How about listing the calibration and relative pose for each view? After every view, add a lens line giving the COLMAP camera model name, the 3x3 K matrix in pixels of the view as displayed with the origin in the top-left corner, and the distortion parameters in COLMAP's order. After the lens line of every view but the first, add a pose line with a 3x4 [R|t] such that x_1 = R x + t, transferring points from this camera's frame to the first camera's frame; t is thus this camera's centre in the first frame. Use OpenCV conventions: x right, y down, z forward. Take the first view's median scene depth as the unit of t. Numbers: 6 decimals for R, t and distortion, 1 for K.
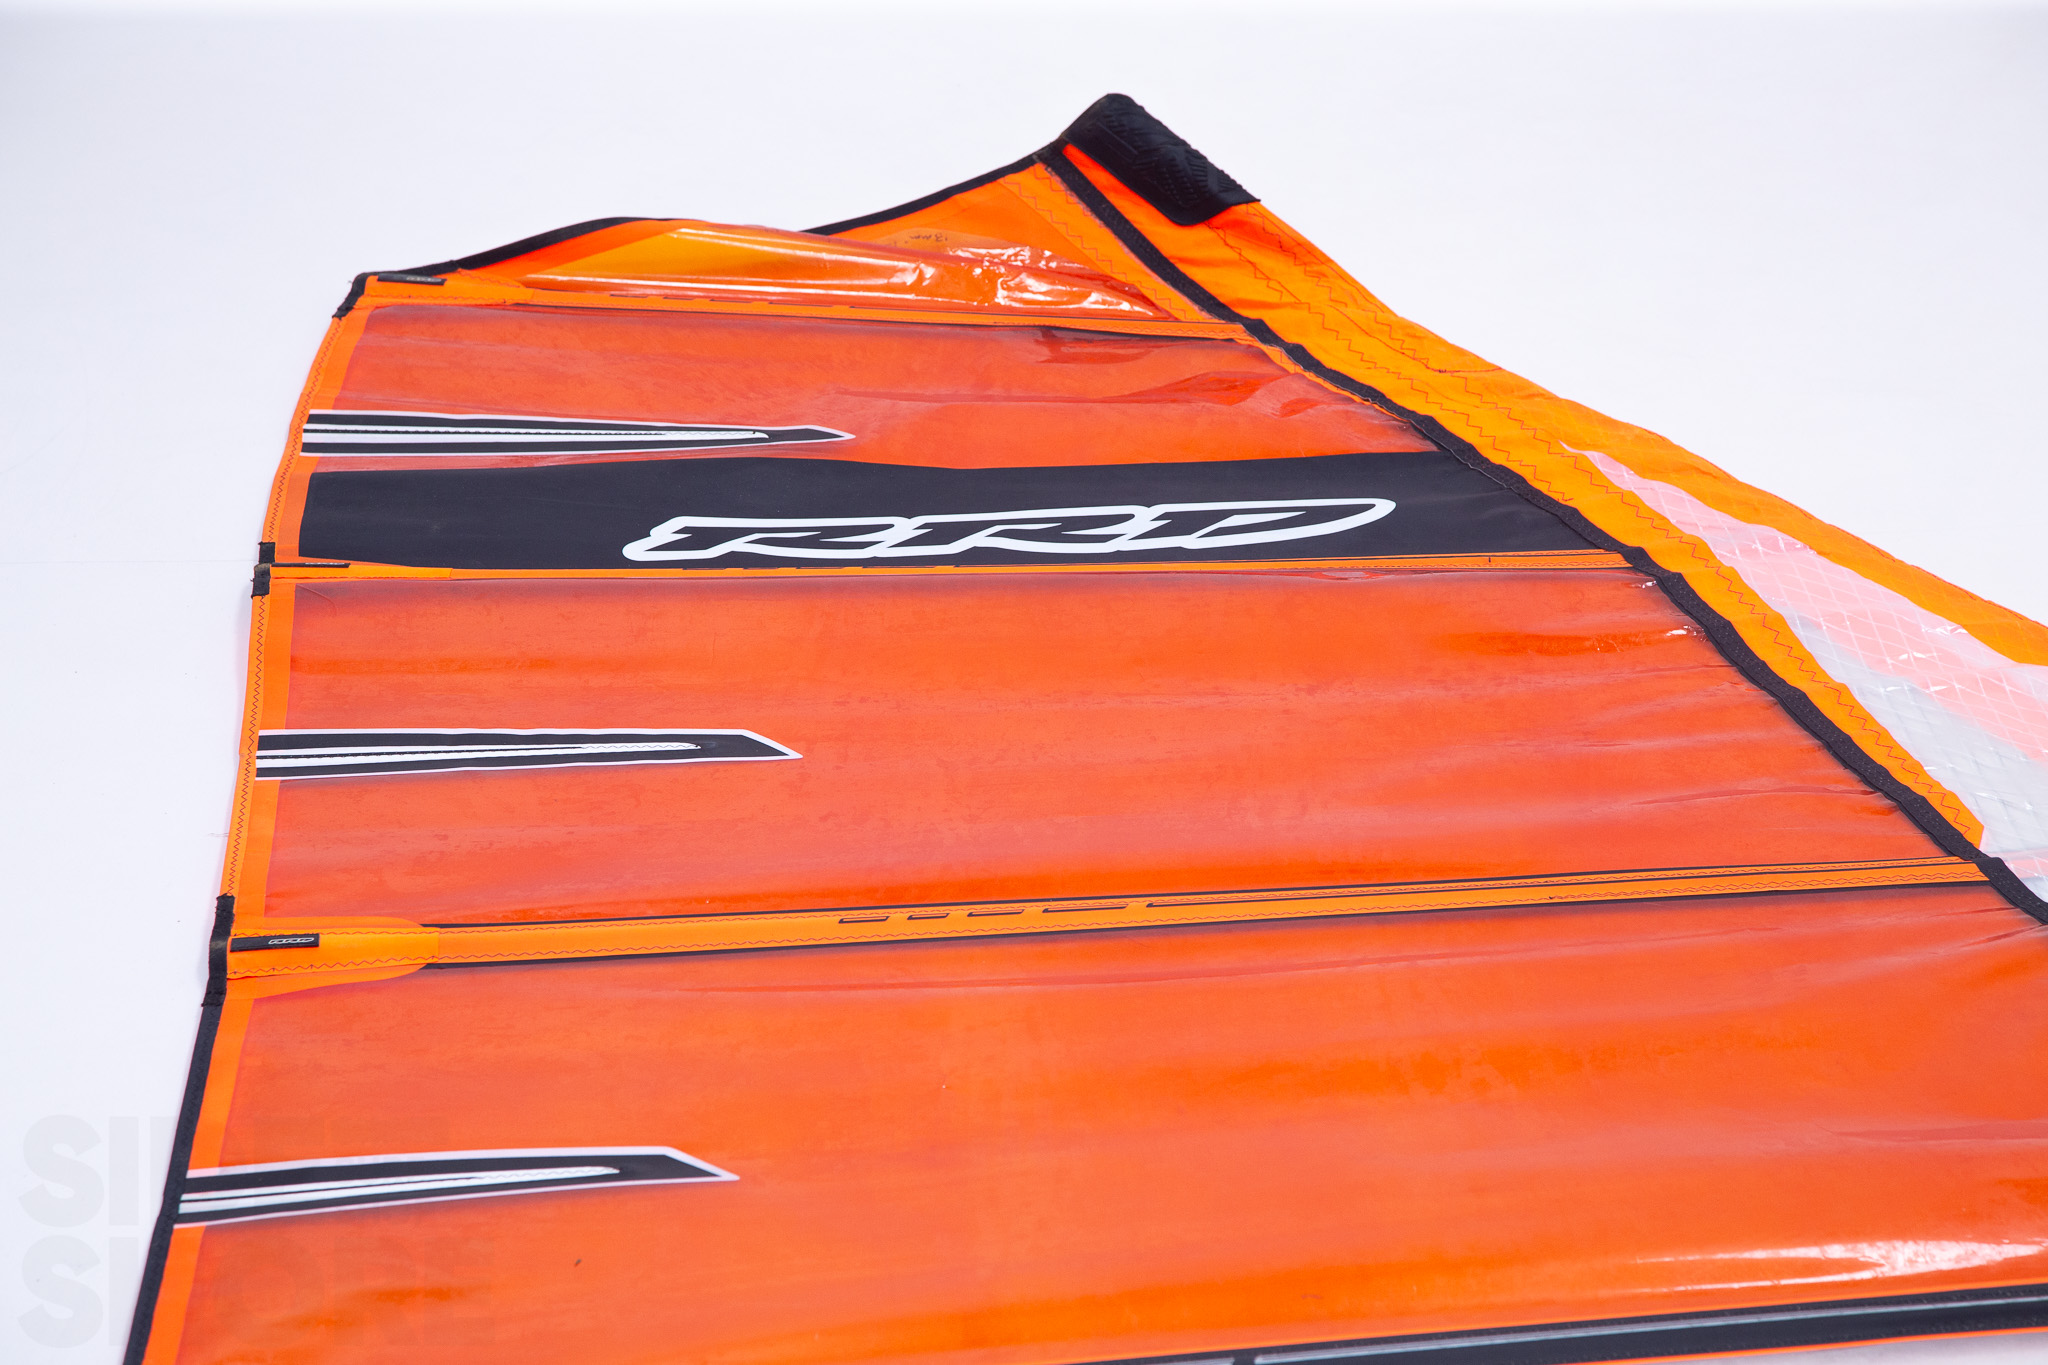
lens RADIAL K [[6132.3, 0, 1023.7], [0, 6132.3, 632.9], [0, 0, 1]] dist [0.730424, -0.554723]
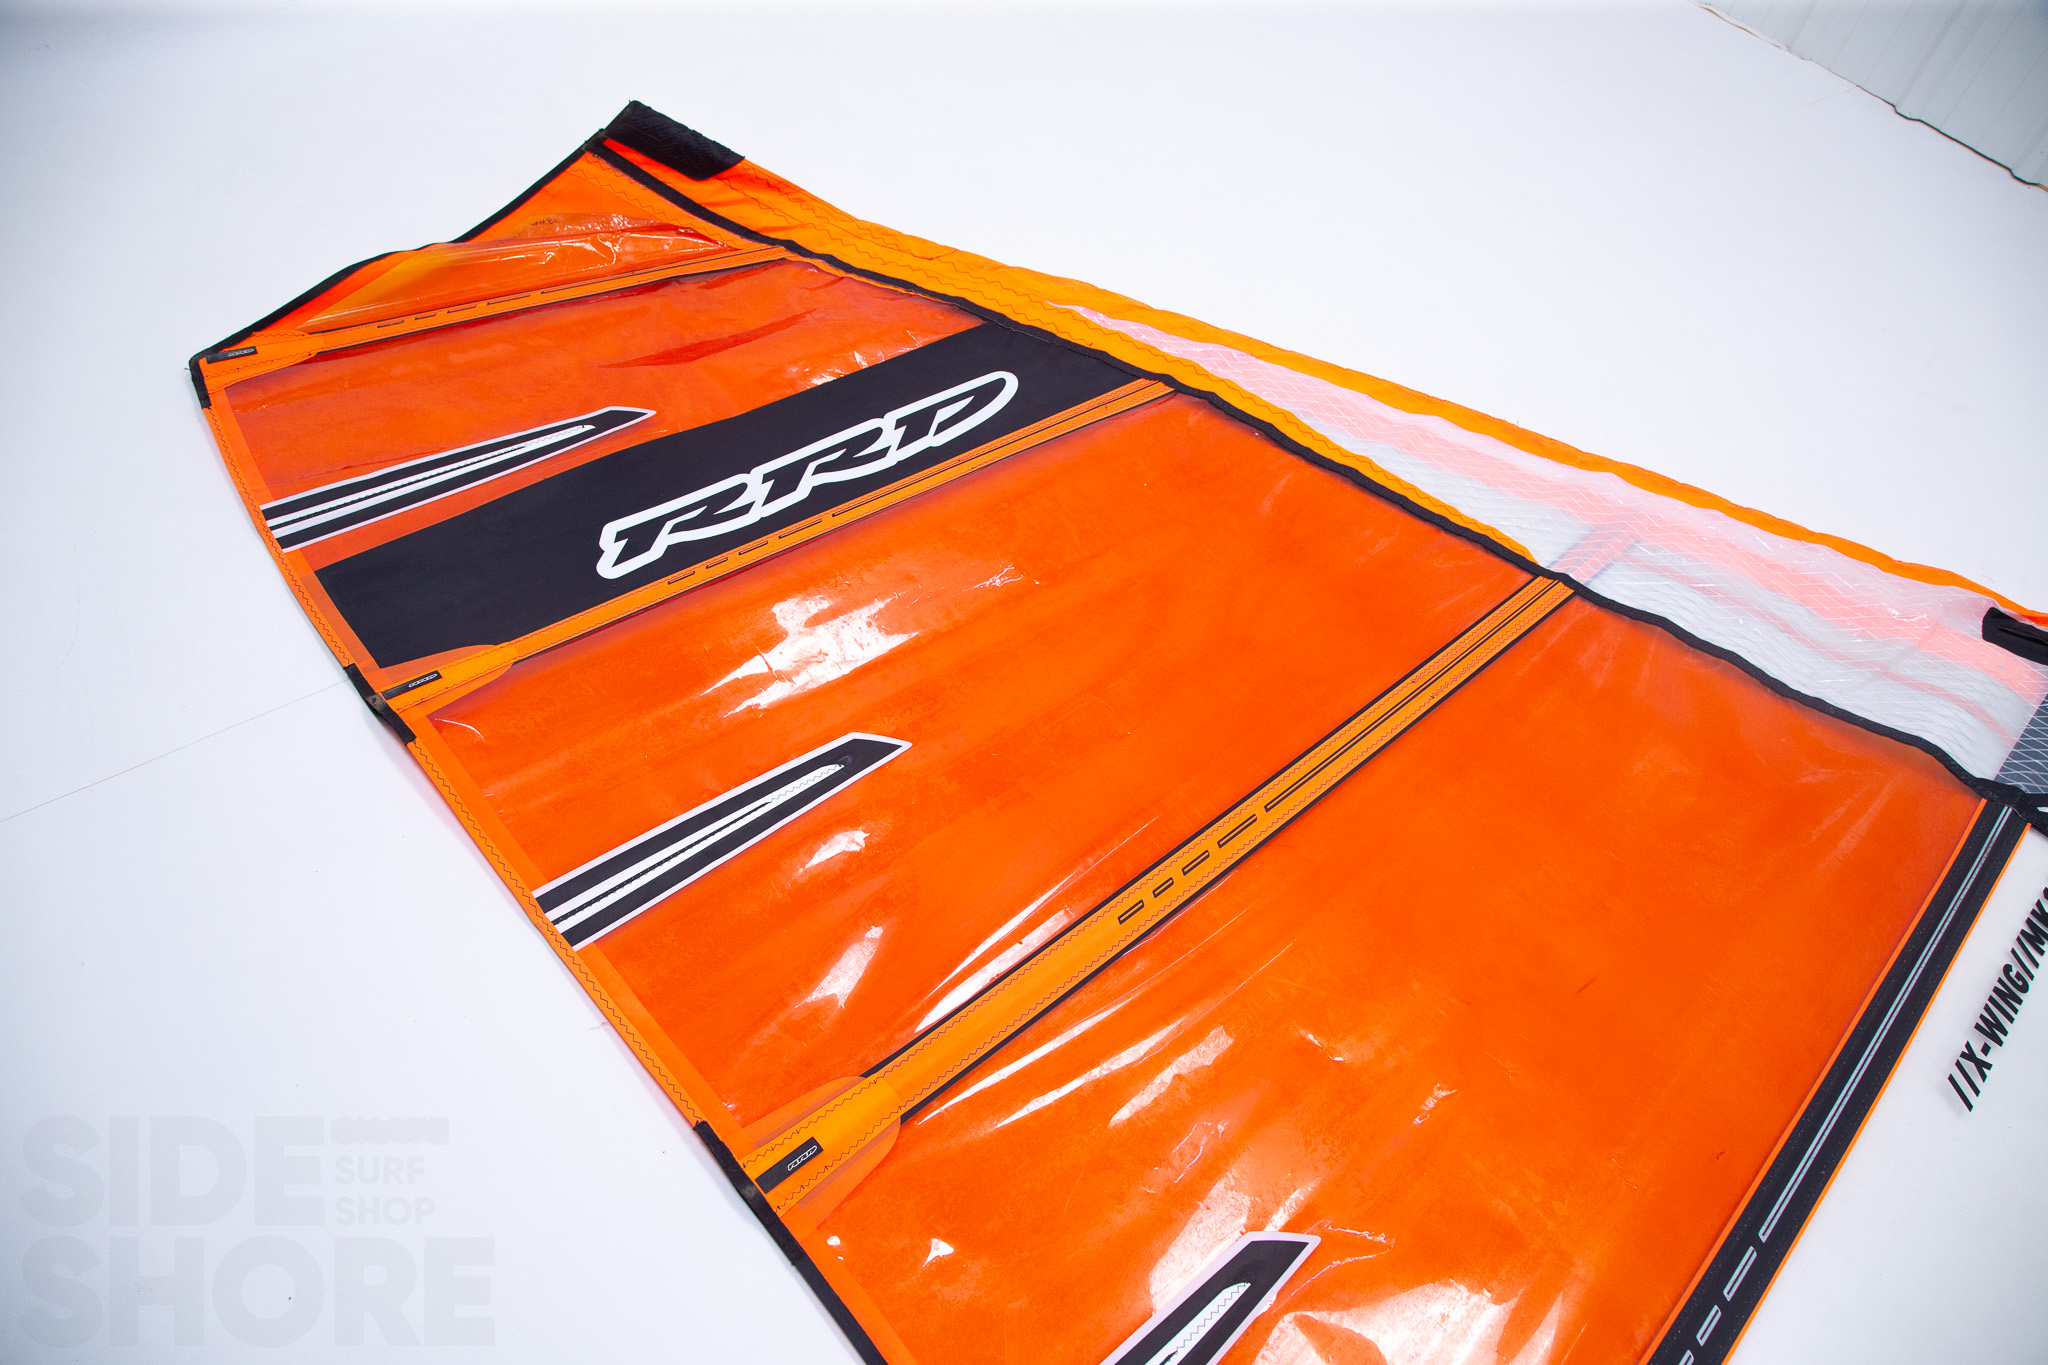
lens RADIAL K [[1531.2, 0, 1209.2], [0, 1531.2, 737.3], [0, 0, 1]] dist [-0.201643, 0.270344]
pose [[0.750622, -0.390638, 0.532887, -0.149647], [0.096690, 0.862770, 0.496265, -0.129460], [-0.653619, -0.320983, 0.685385, 0.641711]]
